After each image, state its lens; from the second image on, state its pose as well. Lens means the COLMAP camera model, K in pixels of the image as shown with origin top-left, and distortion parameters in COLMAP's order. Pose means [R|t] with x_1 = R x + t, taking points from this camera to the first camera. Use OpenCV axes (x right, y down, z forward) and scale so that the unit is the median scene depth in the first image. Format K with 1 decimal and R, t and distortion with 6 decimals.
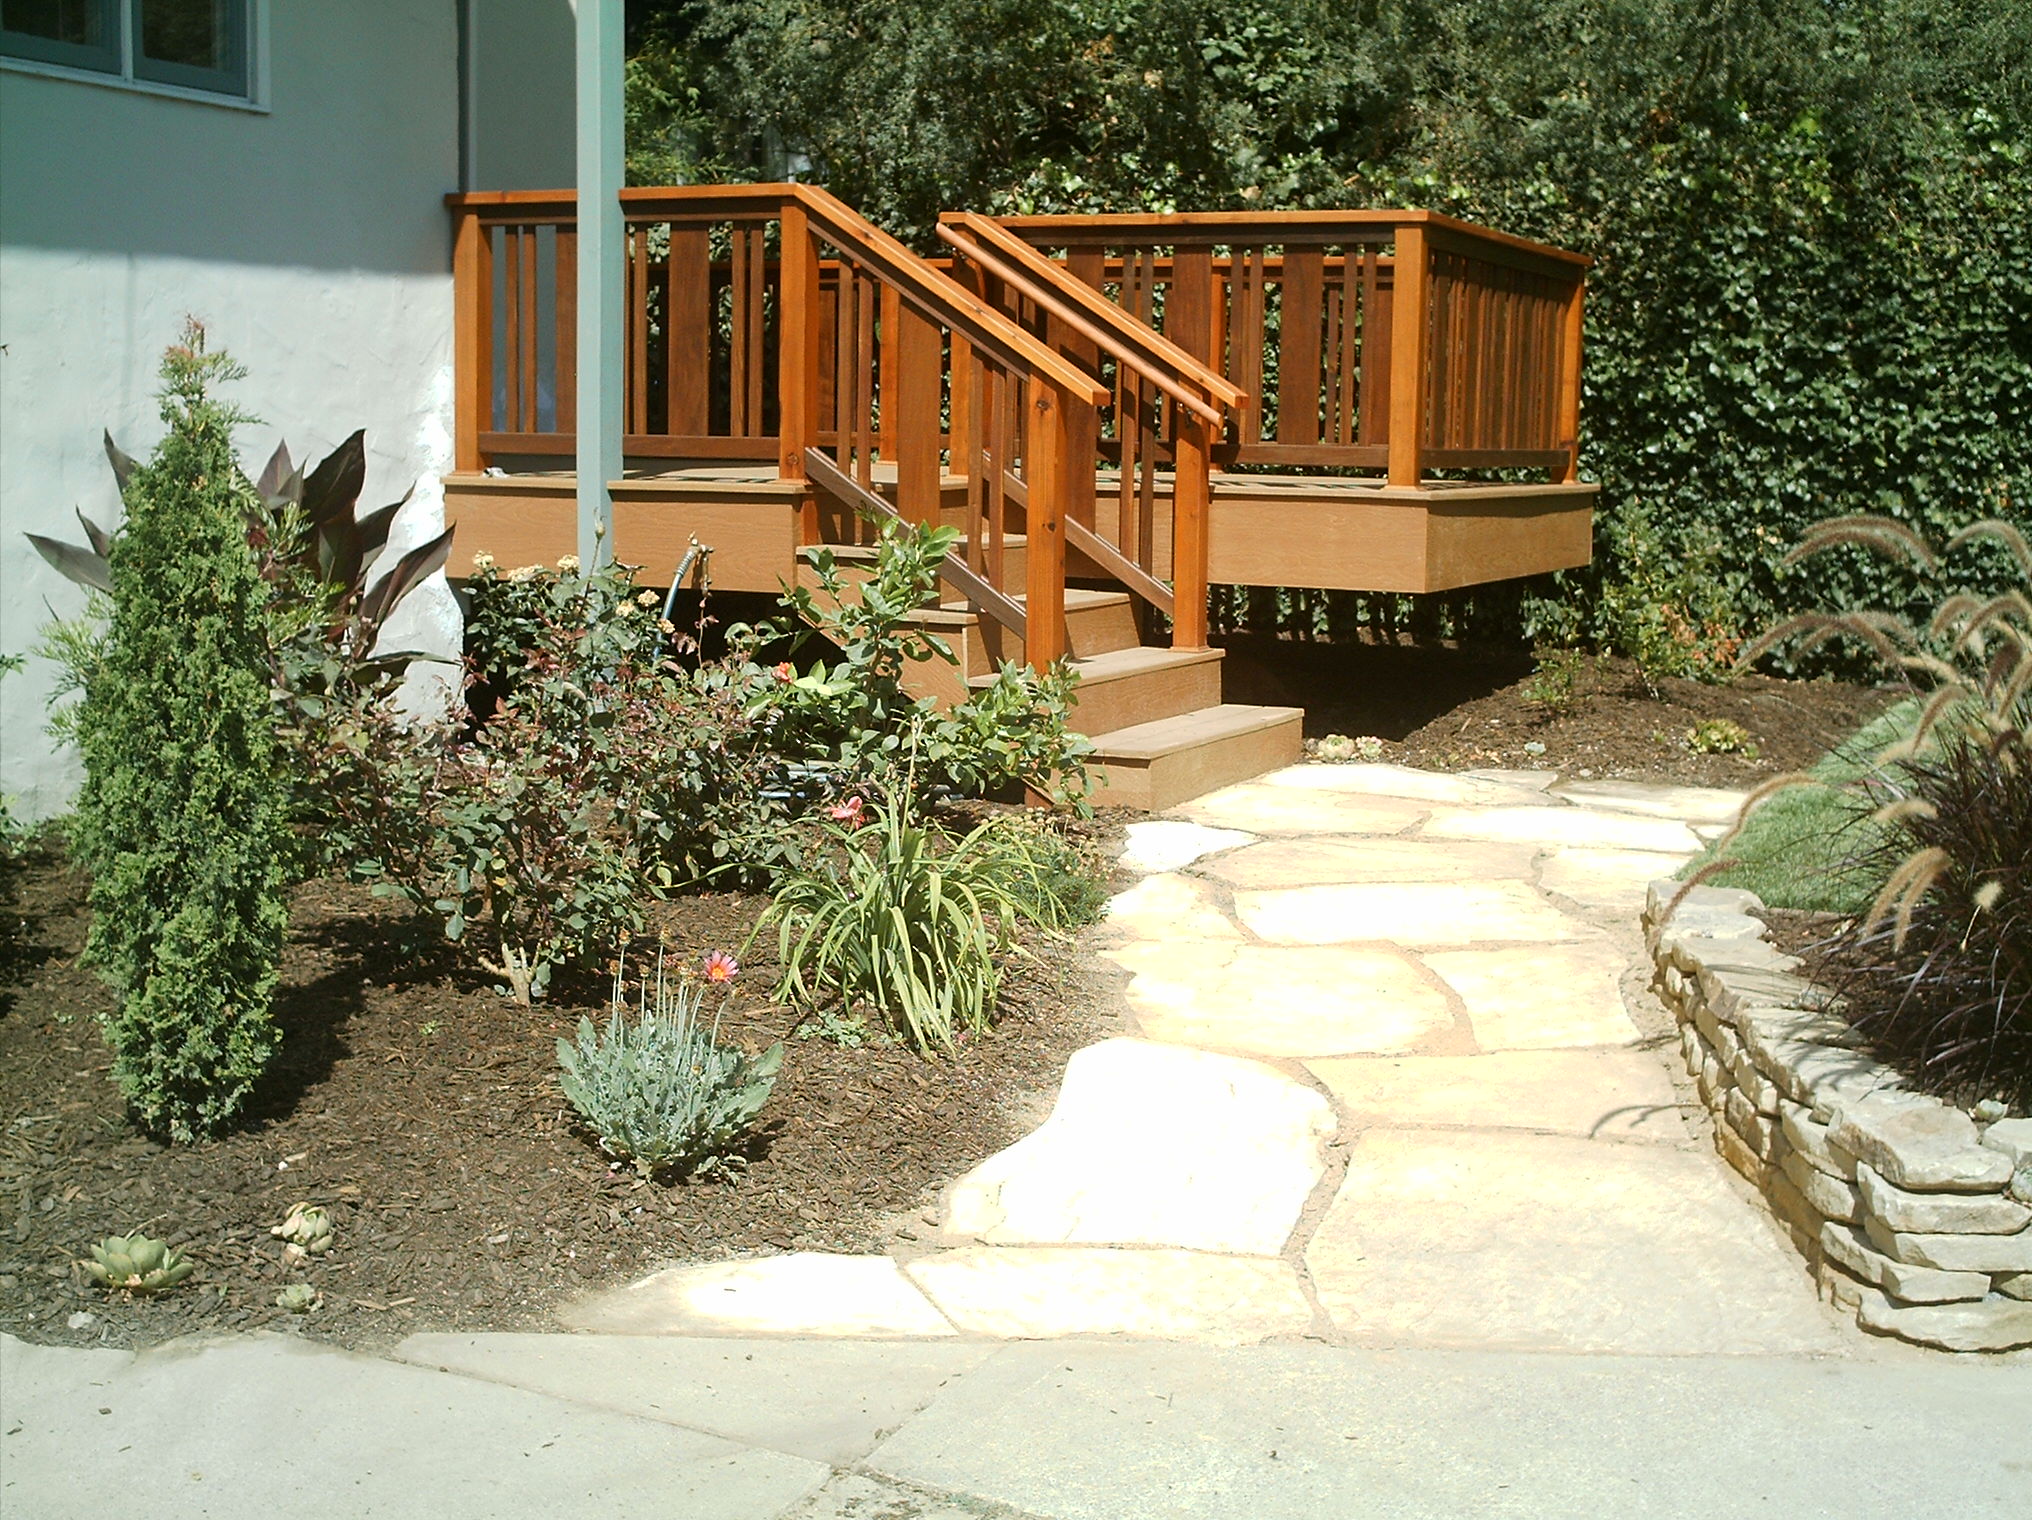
lens RADIAL K [[2931.5, 0, 1016.0], [0, 2931.5, 760.0], [0, 0, 1]] dist [-0.003581, 0.078348]
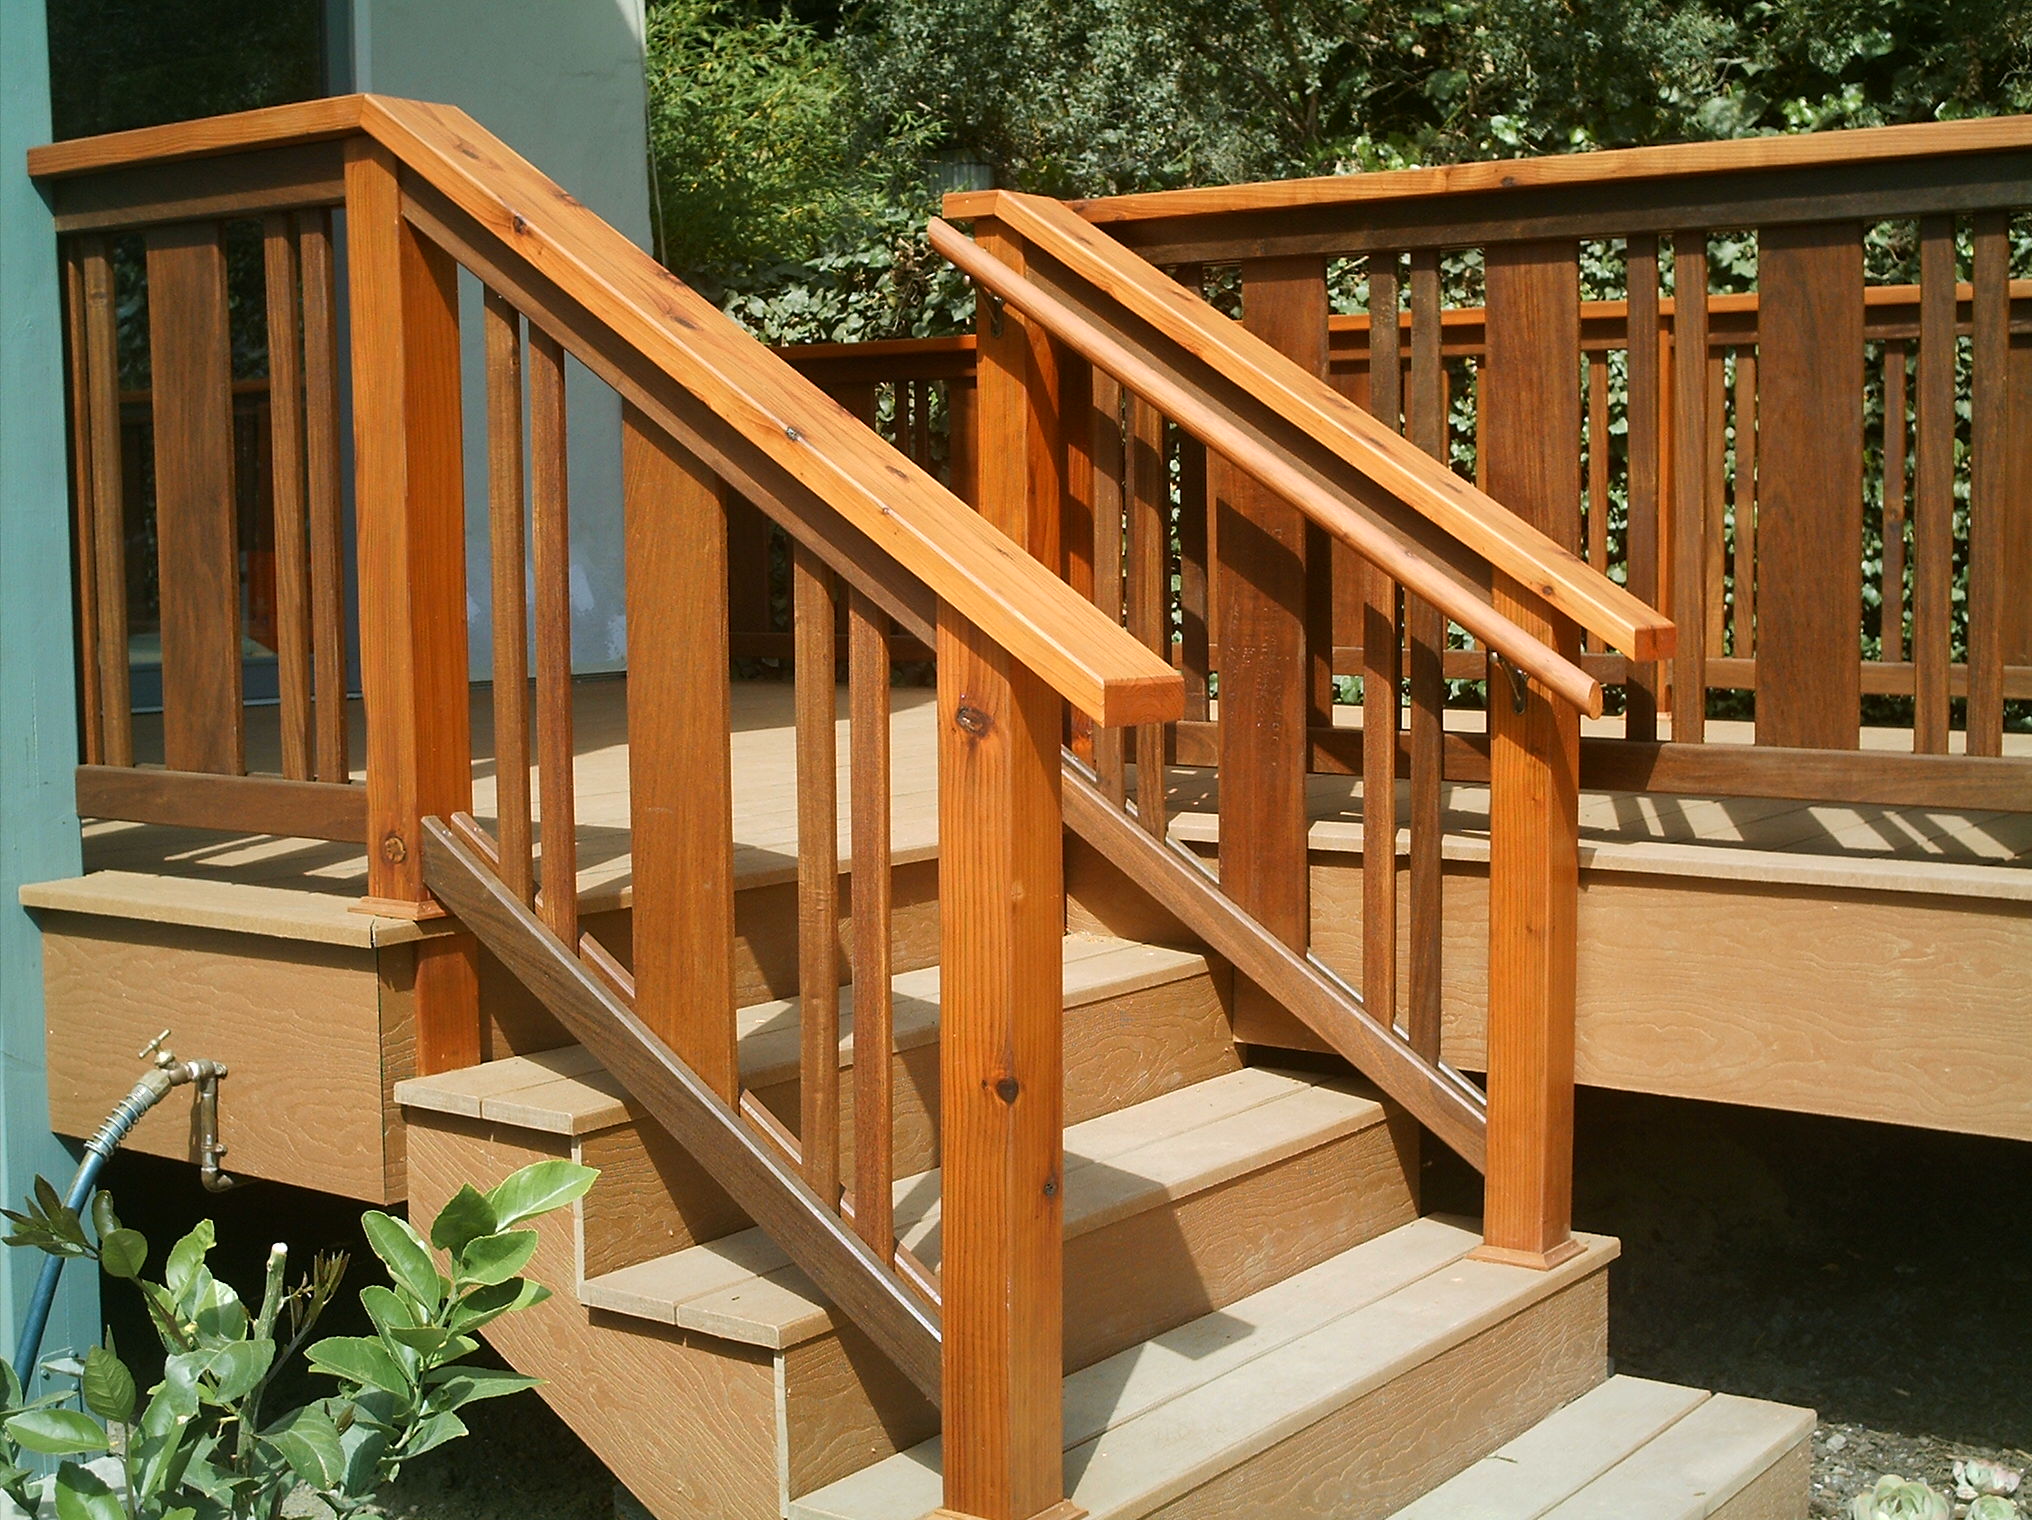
lens RADIAL K [[3020.1, 0, 957.2], [0, 3020.1, 878.3], [0, 0, 1]] dist [0.254943, -1.649227]
pose [[0.982487, 0.000230, -0.186331, 0.059592], [-0.000029, 0.999999, 0.001084, -0.089365], [0.186331, -0.001060, 0.982486, 0.574555]]
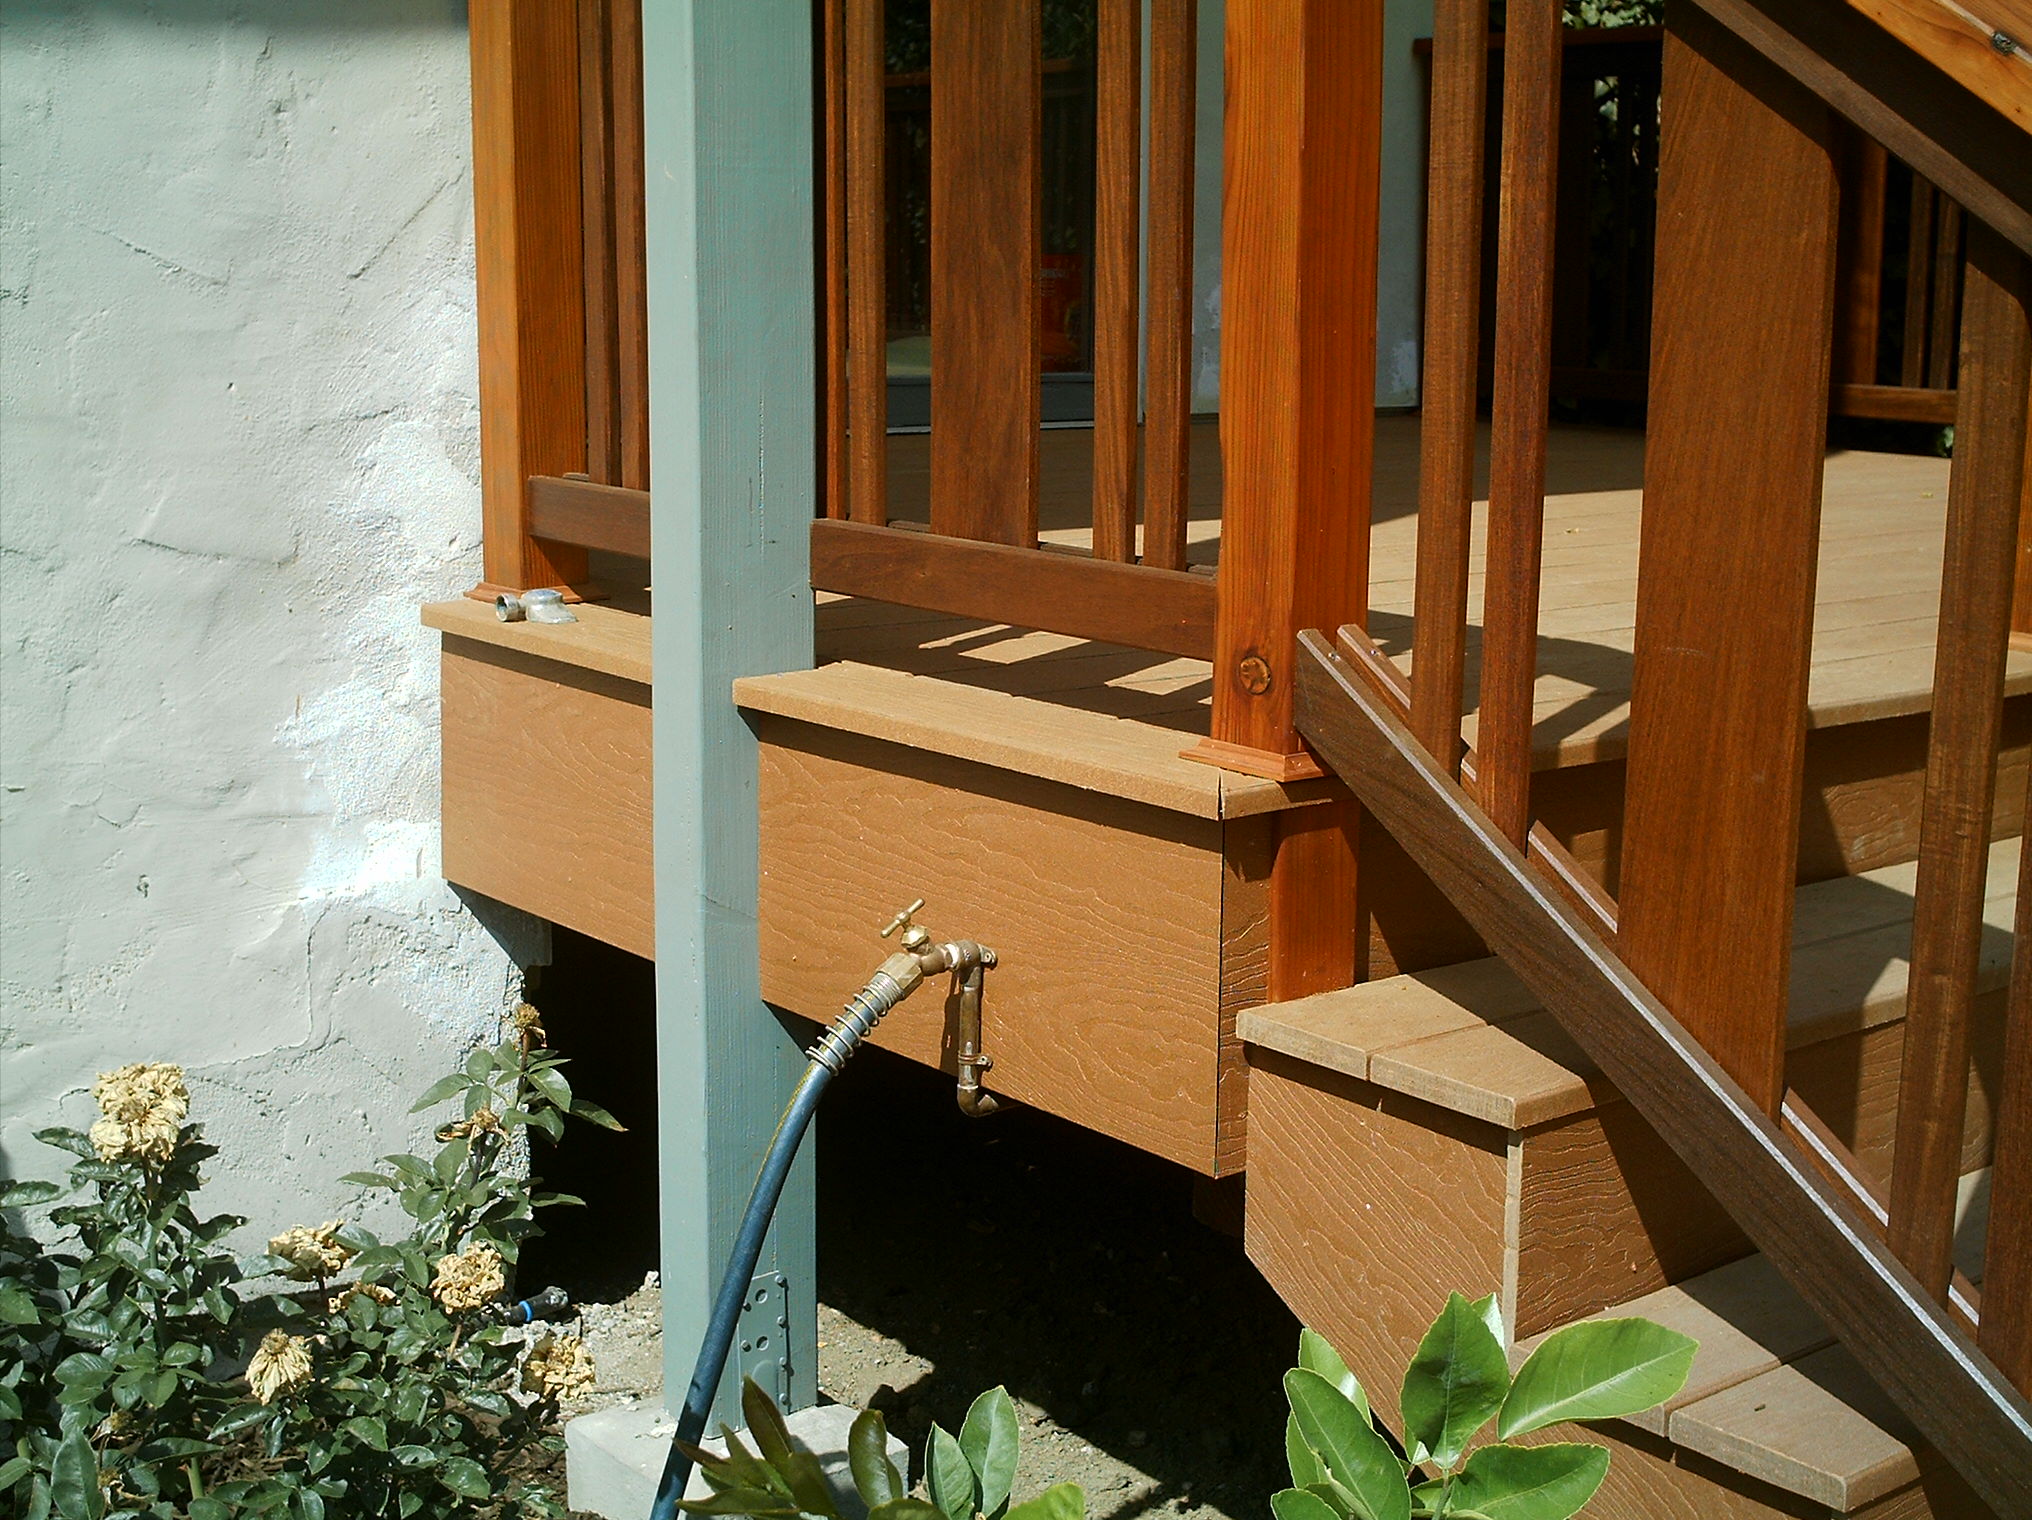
lens RADIAL K [[2931.5, 0, 1016.0], [0, 2931.5, 760.0], [0, 0, 1]] dist [-0.003581, 0.078348]
pose [[0.921405, 0.067939, -0.382619, 0.002848], [-0.042071, 0.996251, 0.075585, -0.102003], [0.386320, -0.053547, 0.920809, 0.685381]]
